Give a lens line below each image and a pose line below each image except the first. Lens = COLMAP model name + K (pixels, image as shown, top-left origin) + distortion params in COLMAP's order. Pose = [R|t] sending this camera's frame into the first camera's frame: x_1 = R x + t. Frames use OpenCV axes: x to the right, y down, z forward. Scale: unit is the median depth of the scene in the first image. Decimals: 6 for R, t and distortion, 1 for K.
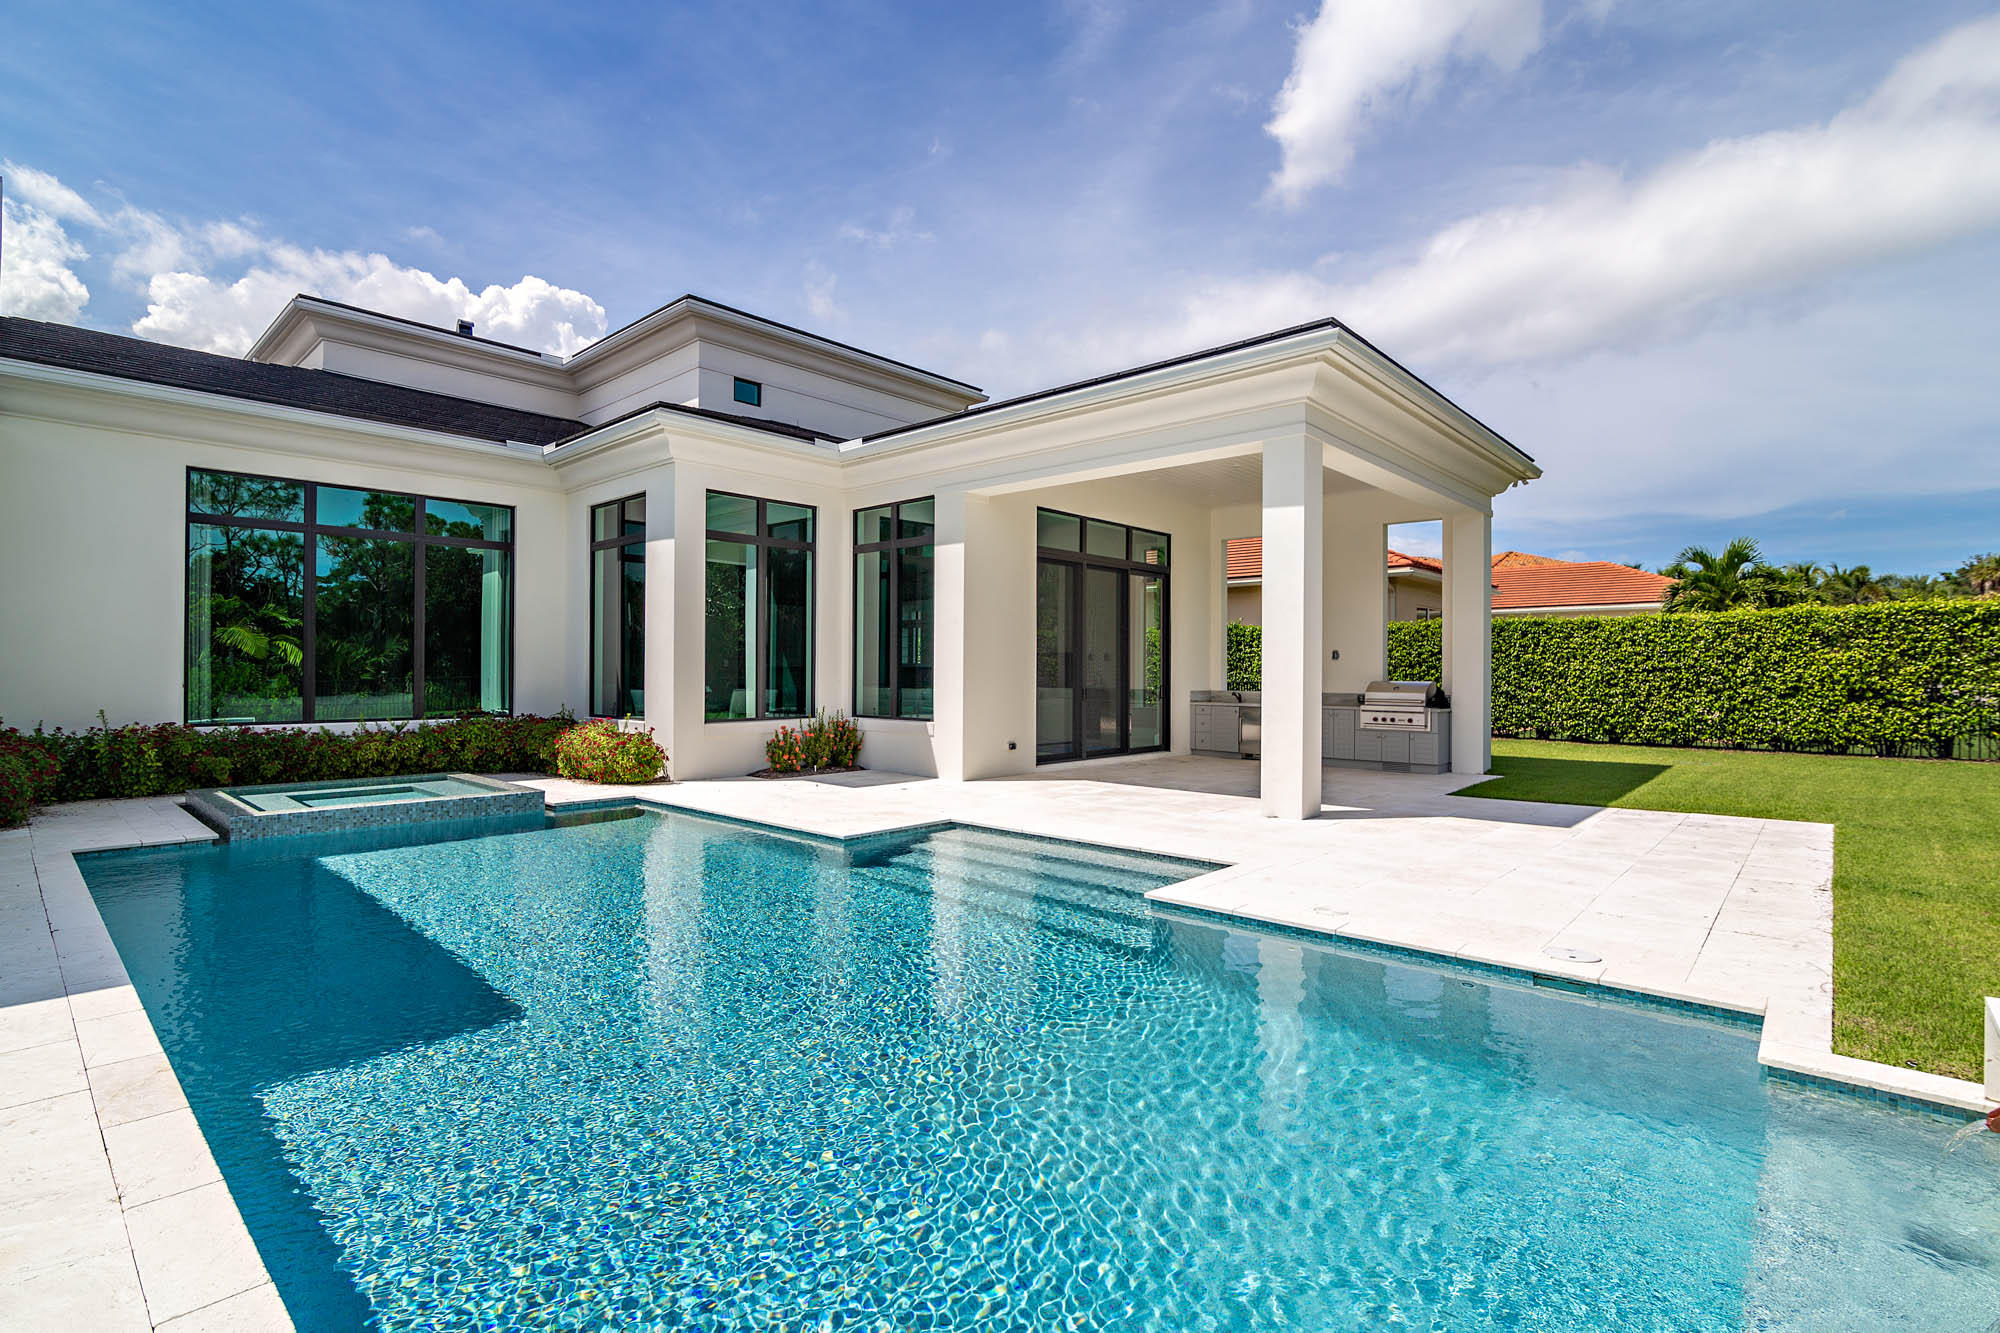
lens RADIAL K [[935.0, 0, 996.5], [0, 935.0, 668.7], [0, 0, 1]] dist [-0.015357, 0.000150]
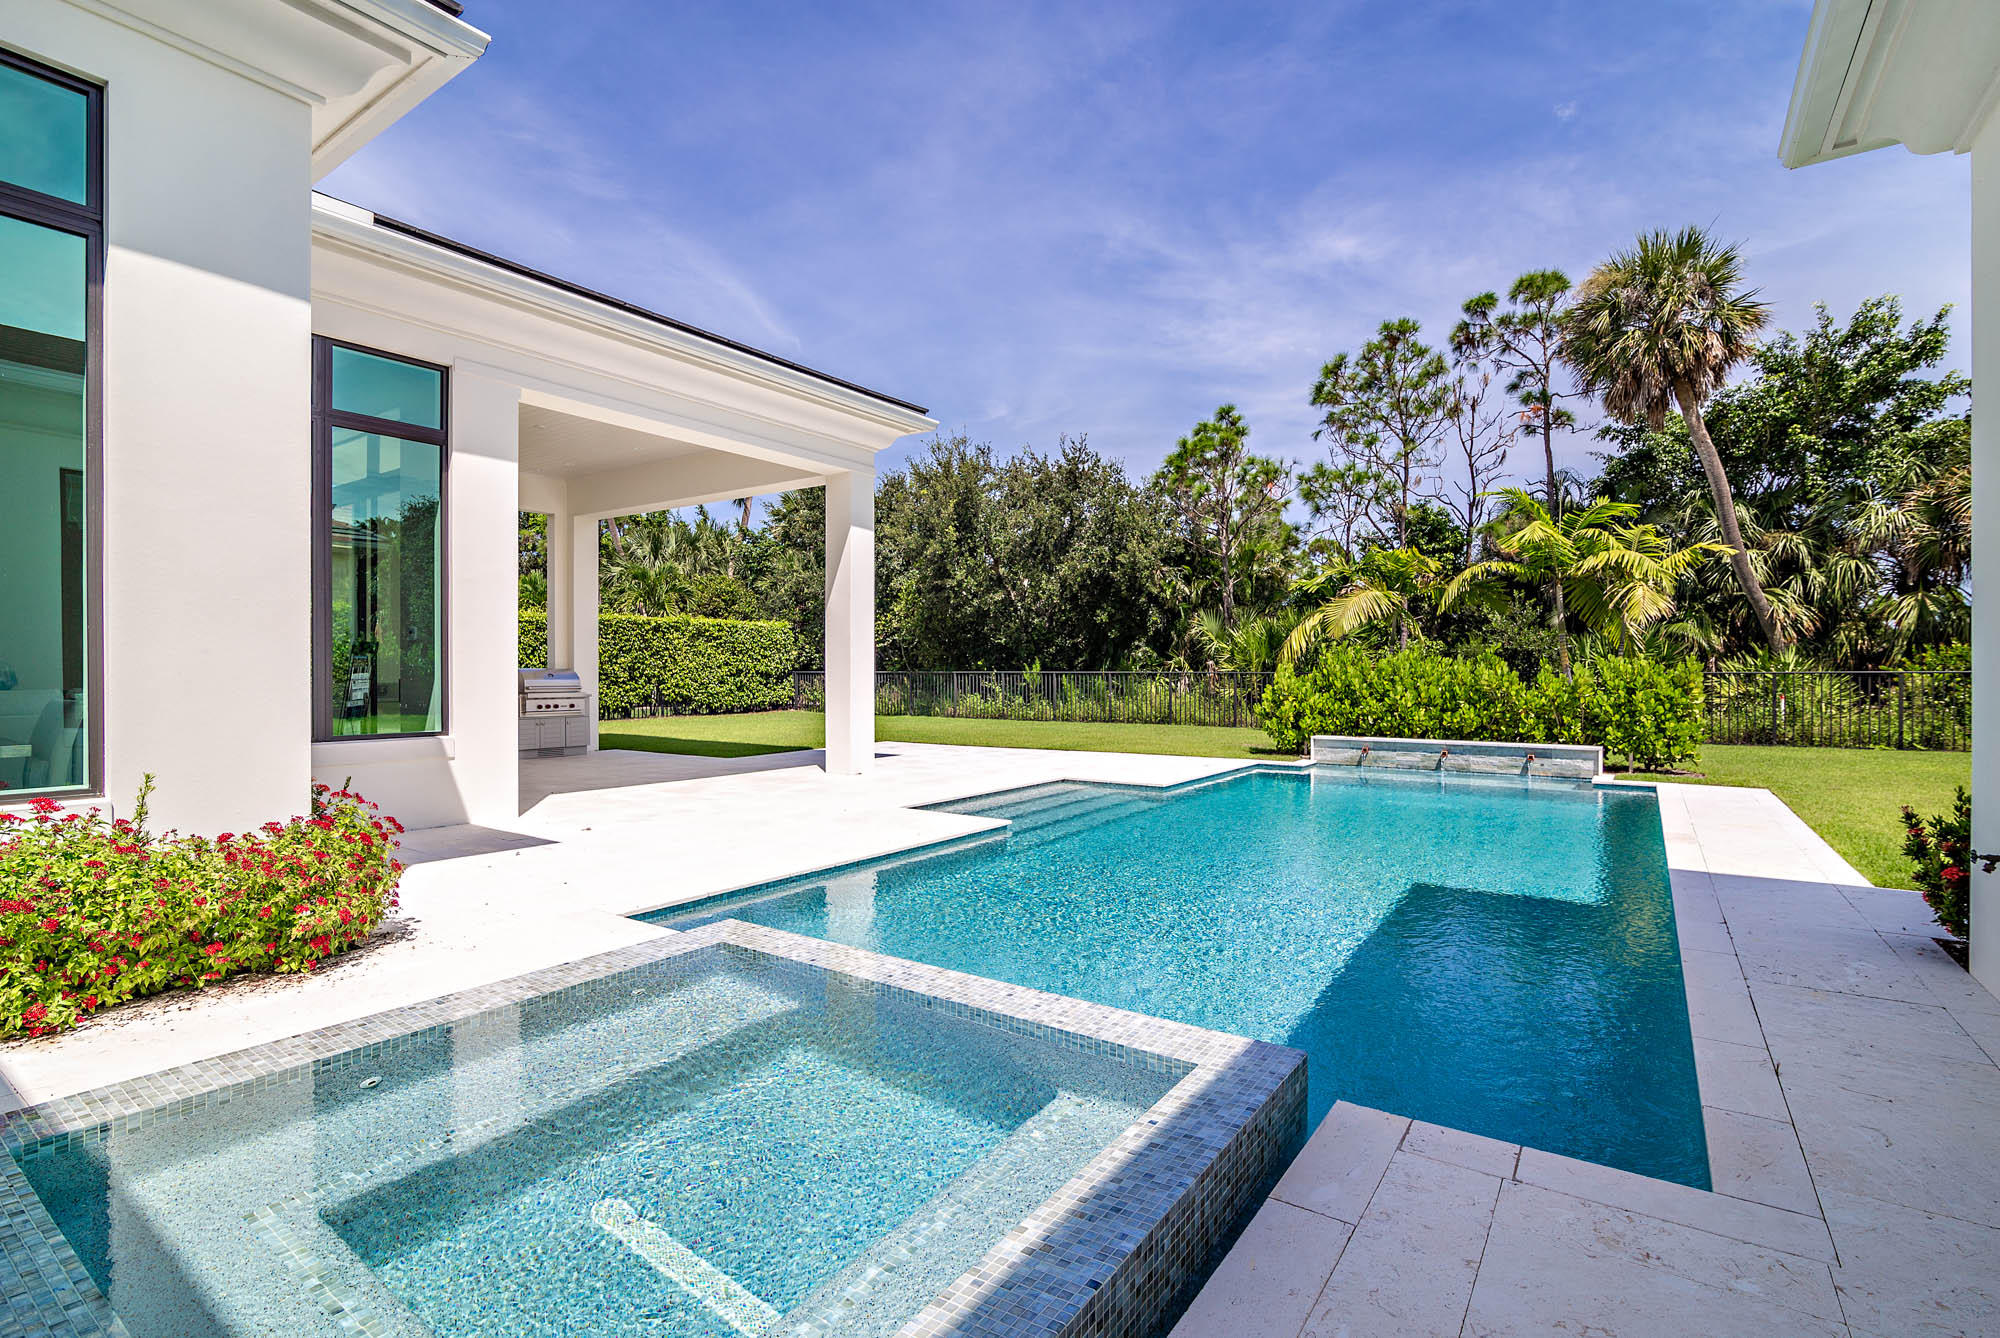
lens RADIAL K [[933.5, 0, 995.6], [0, 933.5, 667.9], [0, 0, 1]] dist [-0.003605, 0.000603]
pose [[-0.136617, -0.002883, 0.990620, -0.656184], [-0.004165, 0.999989, 0.002336, 0.008554], [-0.990615, -0.003807, -0.136627, 0.660653]]
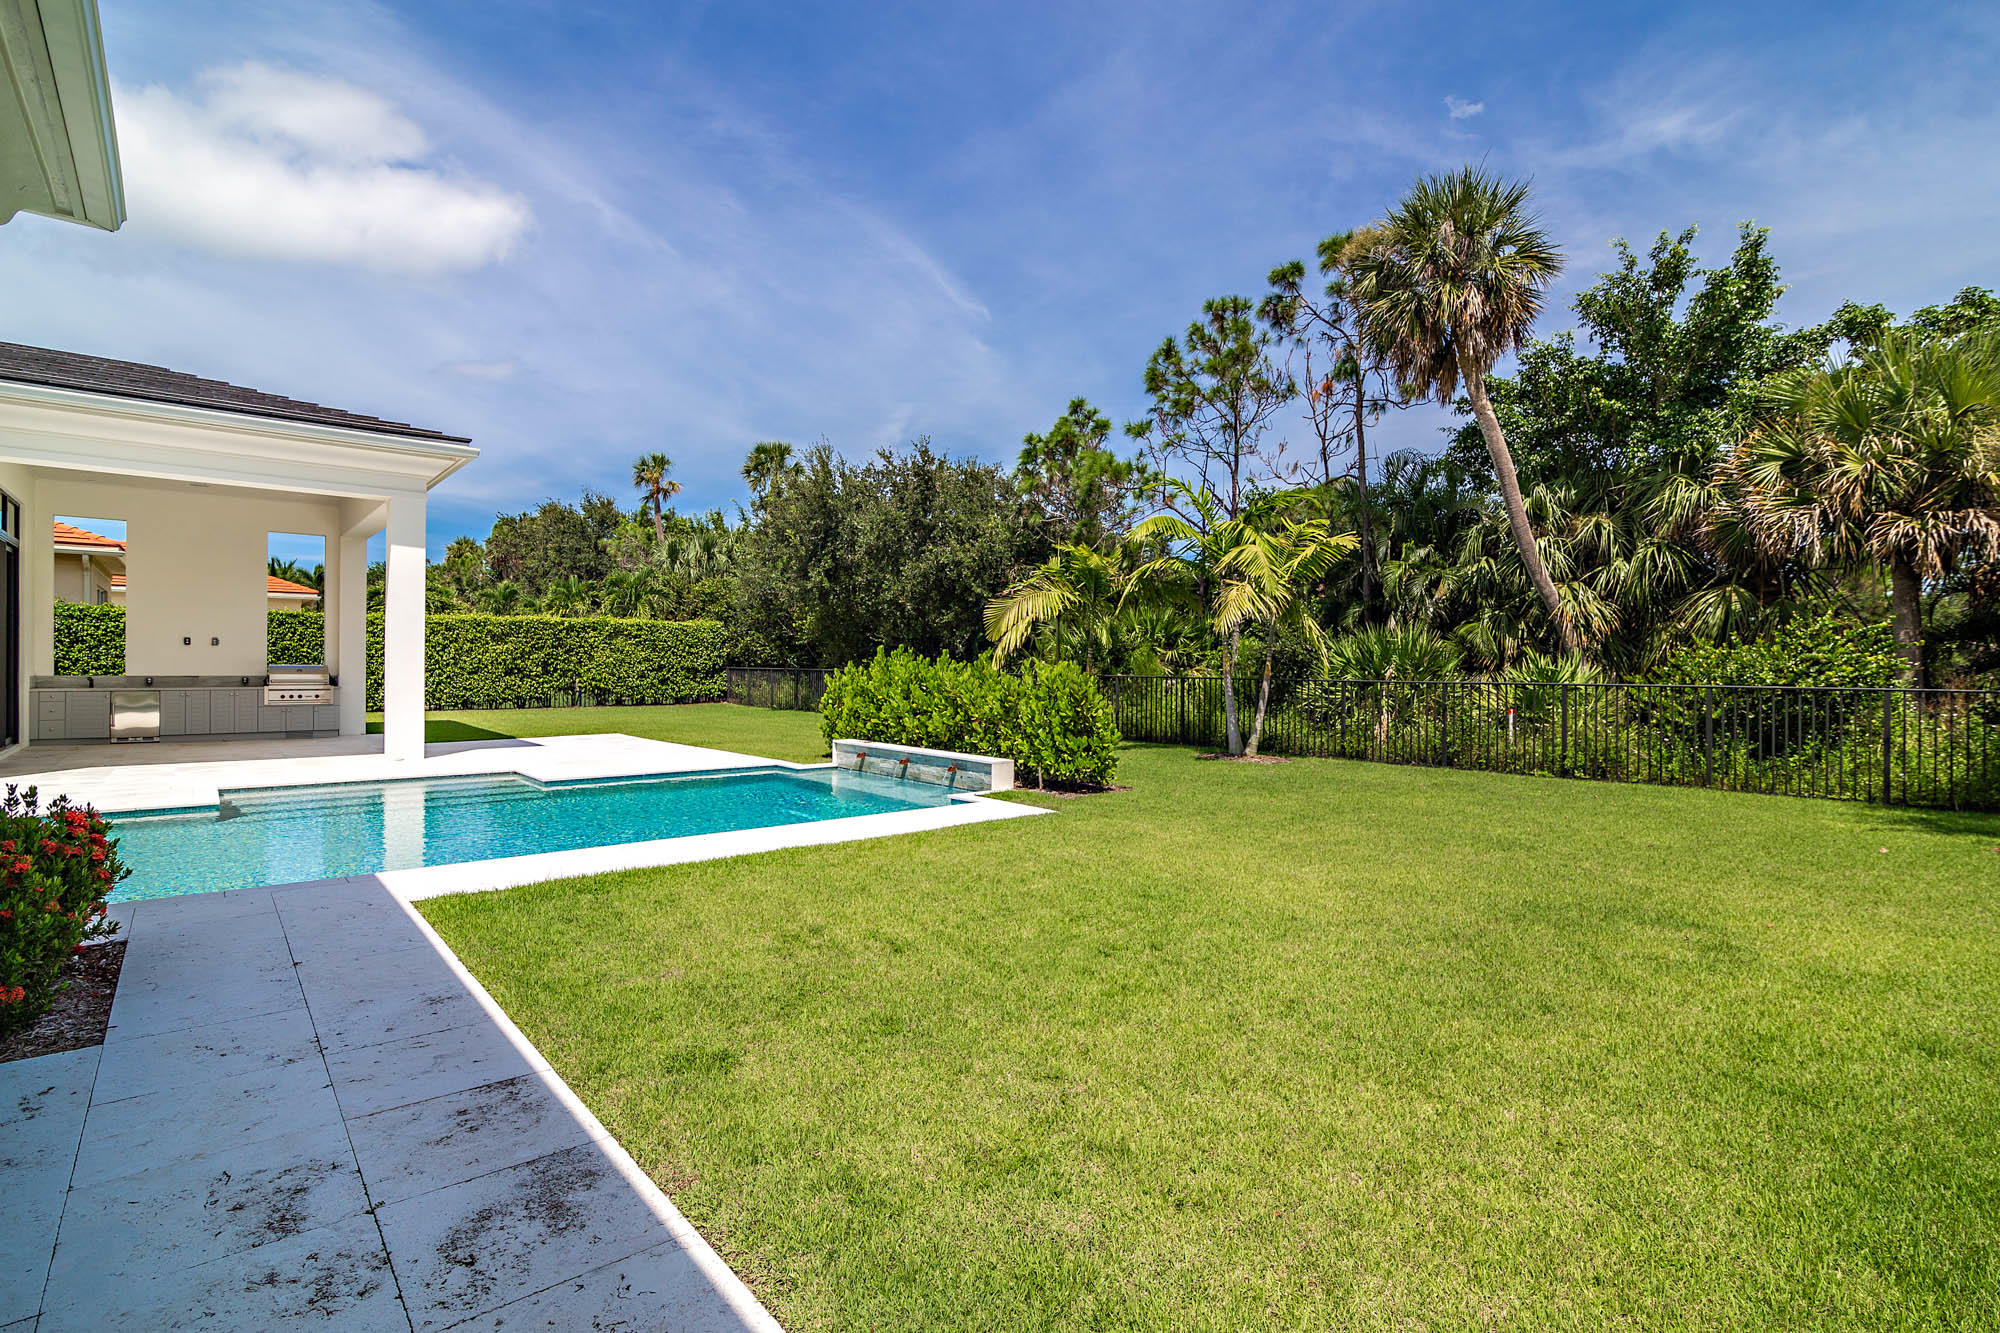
lens RADIAL K [[933.5, 0, 995.6], [0, 933.5, 665.4], [0, 0, 1]] dist [-0.003605, 0.000603]
pose [[0.115988, -0.007836, 0.993220, -0.693285], [-0.011921, 0.999886, 0.009280, -0.008640], [-0.993179, -0.012916, 0.115882, -0.057817]]
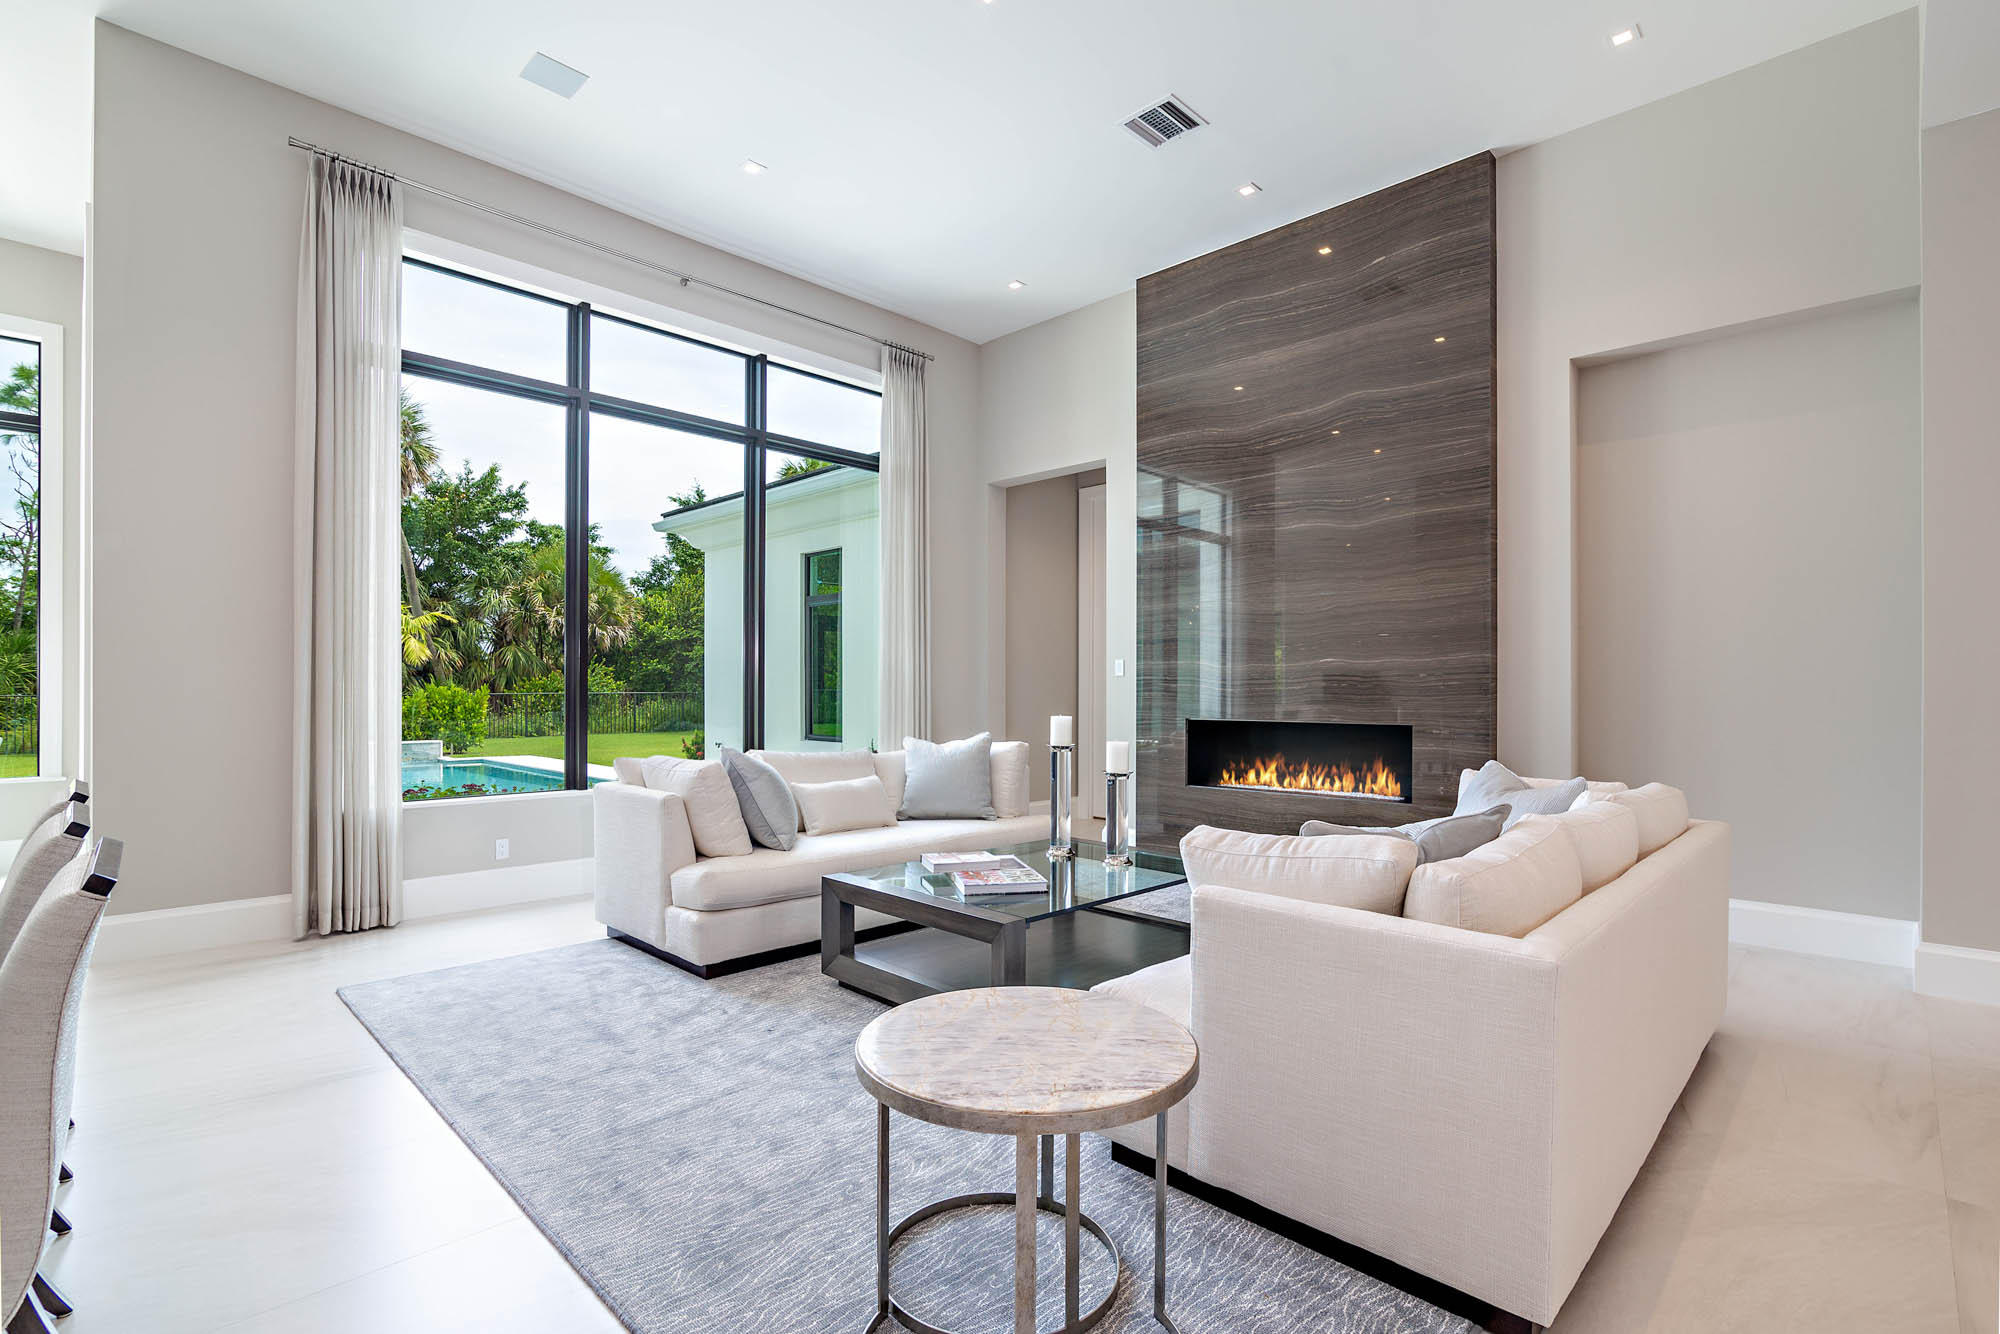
lens RADIAL K [[923.4, 0, 1006.6], [0, 923.4, 683.3], [0, 0, 1]] dist [-0.020510, 0.001107]
pose [[-0.999580, -0.006899, 0.028149, -0.771246], [-0.007208, 0.999914, -0.010916, 0.003710], [-0.028071, -0.011114, -0.999544, 1.320665]]
